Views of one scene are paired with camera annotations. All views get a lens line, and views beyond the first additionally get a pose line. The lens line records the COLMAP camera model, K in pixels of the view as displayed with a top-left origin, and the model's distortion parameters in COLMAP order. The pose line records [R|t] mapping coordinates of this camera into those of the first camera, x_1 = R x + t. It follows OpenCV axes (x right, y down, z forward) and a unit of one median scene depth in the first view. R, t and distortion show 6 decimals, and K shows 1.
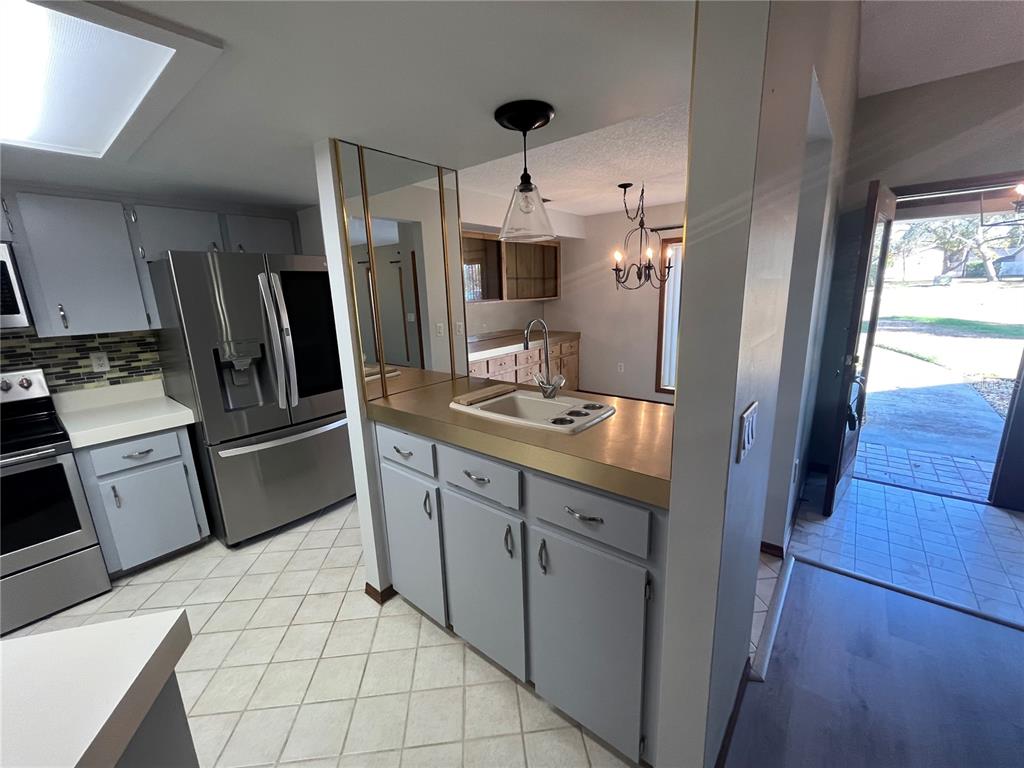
lens RADIAL K [[414.9, 0, 513.9], [0, 414.9, 381.8], [0, 0, 1]] dist [-0.001828, 0.000776]
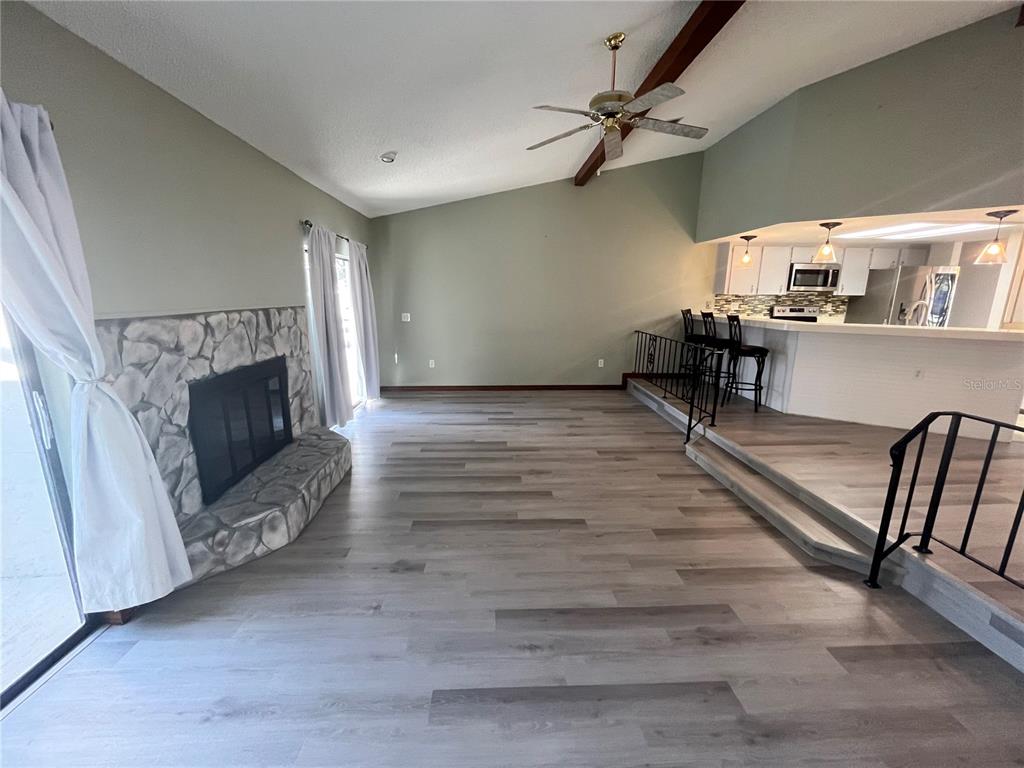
lens RADIAL K [[419.6, 0, 513.3], [0, 419.6, 384.1], [0, 0, 1]] dist [-0.003148, -0.000066]
pose [[0.671388, 0.192338, -0.715712, -0.363554], [-0.189613, 0.978173, 0.085000, 0.620354], [0.716439, 0.078640, 0.693204, -2.383238]]
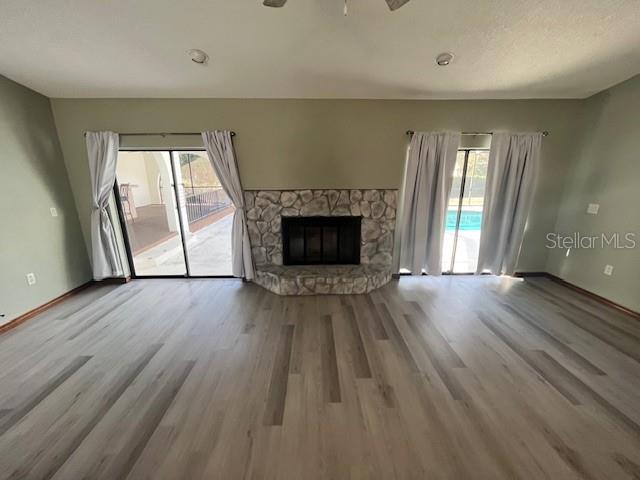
lens RADIAL K [[262.2, 0, 318.2], [0, 262.2, 237.1], [0, 0, 1]] dist [-0.003148, -0.000066]
pose [[-0.762172, 0.196671, -0.616777, -0.747521], [-0.111498, 0.898620, 0.424324, 0.262450], [0.637700, 0.392178, -0.662974, -1.012452]]
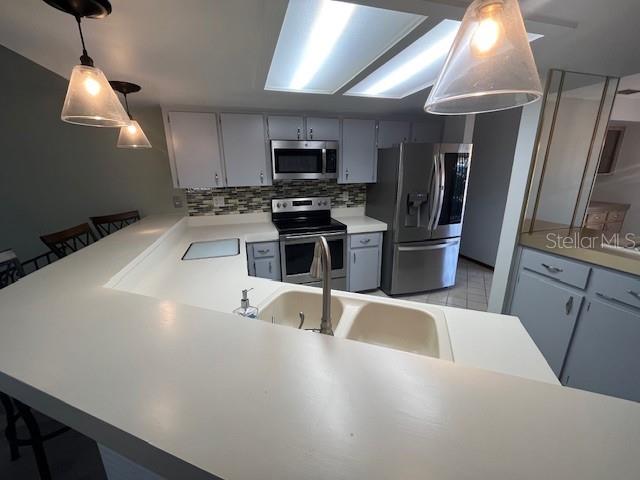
lens RADIAL K [[262.2, 0, 320.9], [0, 262.2, 242.2], [0, 0, 1]] dist [-0.003148, -0.000066]
pose [[0.826227, 0.174588, -0.535600, -0.345994], [-0.137165, 0.984497, 0.109321, 0.060290], [0.546383, -0.016858, 0.837366, -0.238644]]
